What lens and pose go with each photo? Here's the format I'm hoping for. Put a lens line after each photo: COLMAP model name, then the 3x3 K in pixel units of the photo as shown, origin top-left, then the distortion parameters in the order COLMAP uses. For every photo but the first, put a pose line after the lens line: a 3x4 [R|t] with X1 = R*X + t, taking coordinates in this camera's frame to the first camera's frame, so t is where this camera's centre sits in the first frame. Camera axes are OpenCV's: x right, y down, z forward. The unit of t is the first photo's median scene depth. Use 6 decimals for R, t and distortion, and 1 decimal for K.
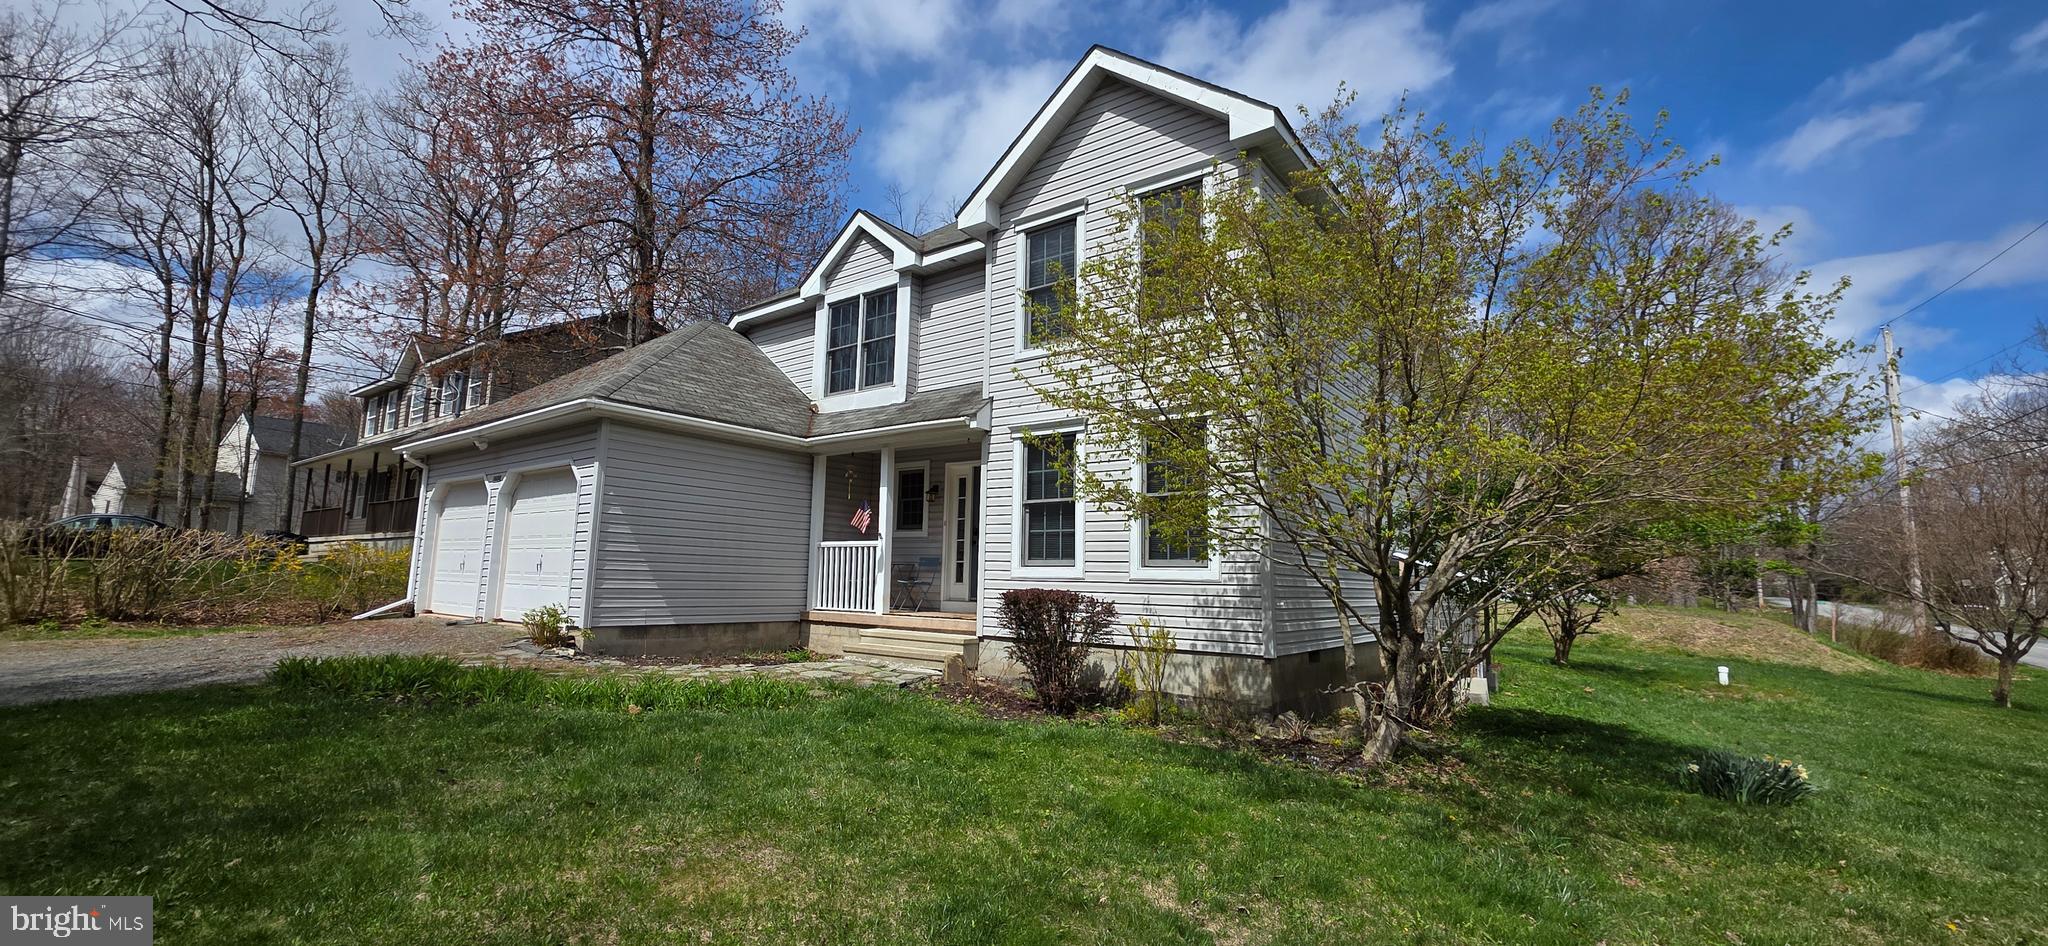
lens RADIAL K [[810.5, 0, 1024.0], [0, 810.5, 473.0], [0, 0, 1]] dist [-0.000290, -0.000088]
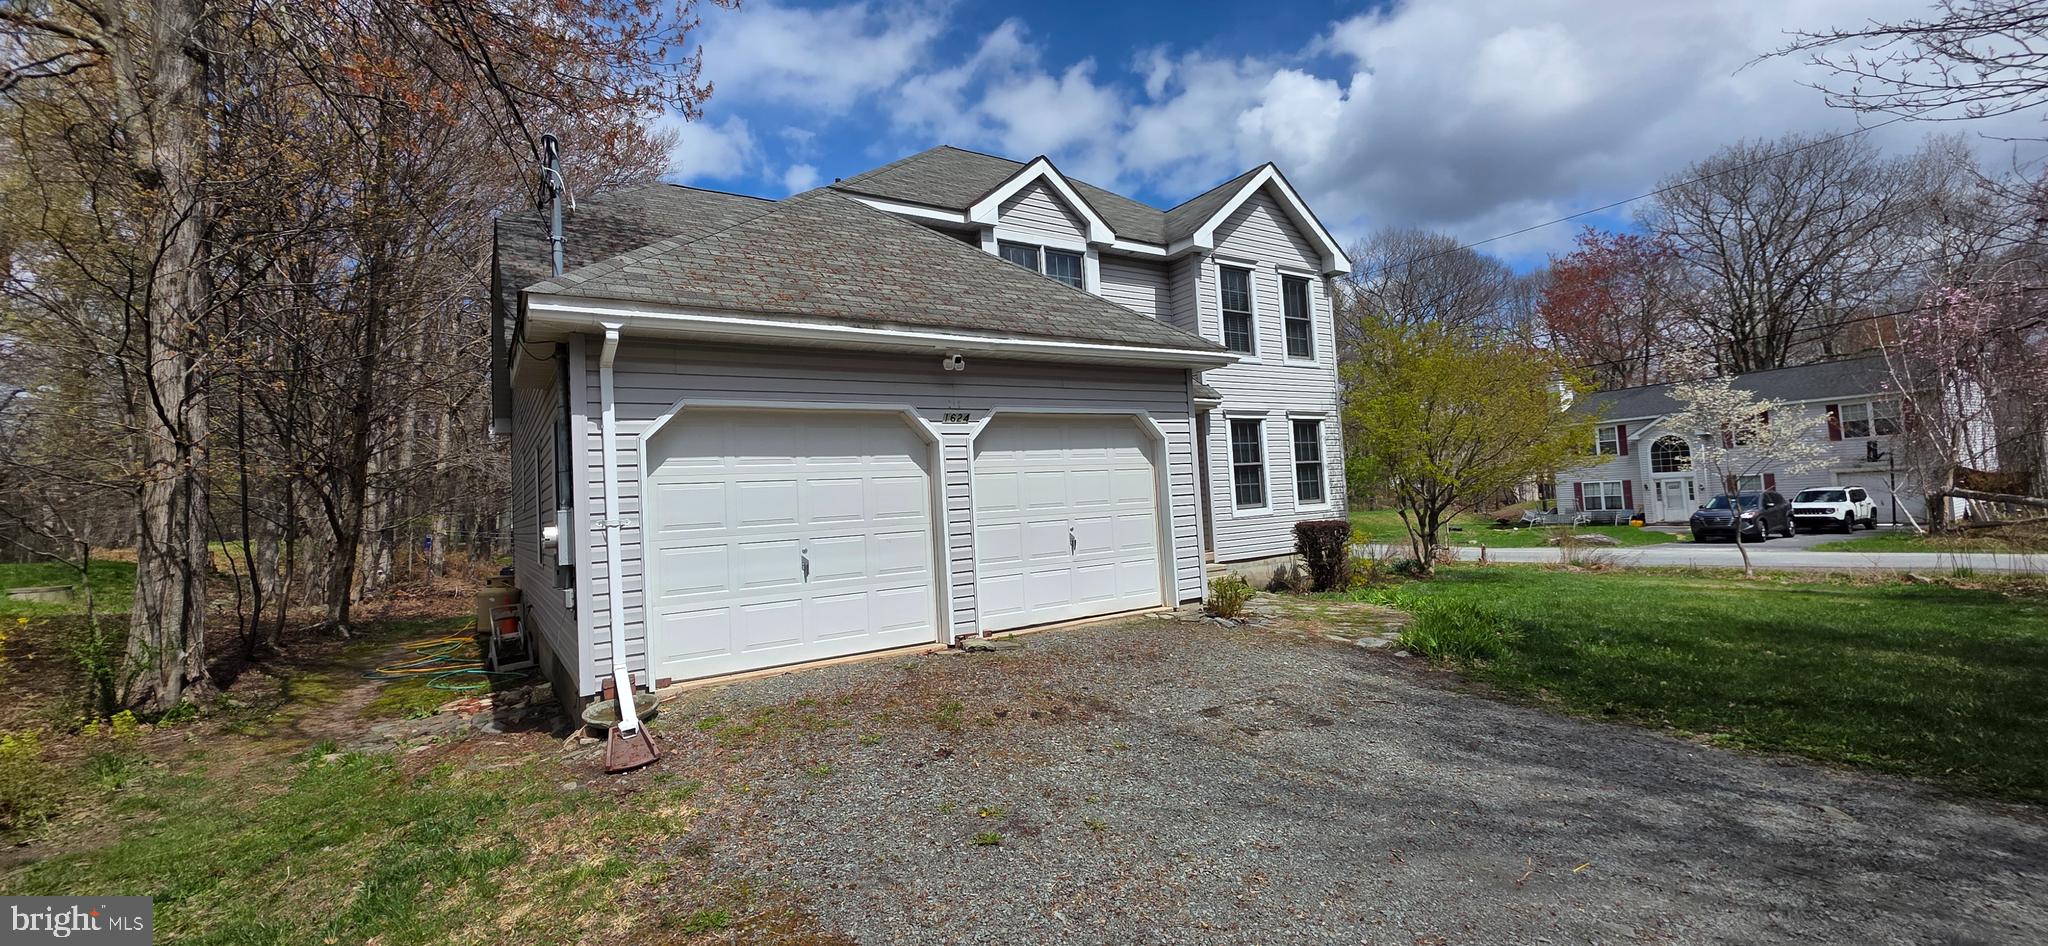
lens RADIAL K [[810.5, 0, 1024.0], [0, 810.5, 473.0], [0, 0, 1]] dist [-0.000290, -0.000088]
pose [[0.332295, -0.005579, 0.943159, -1.418570], [-0.062209, 0.997675, 0.027819, 0.034007], [-0.941122, -0.067917, 0.331176, 0.849936]]
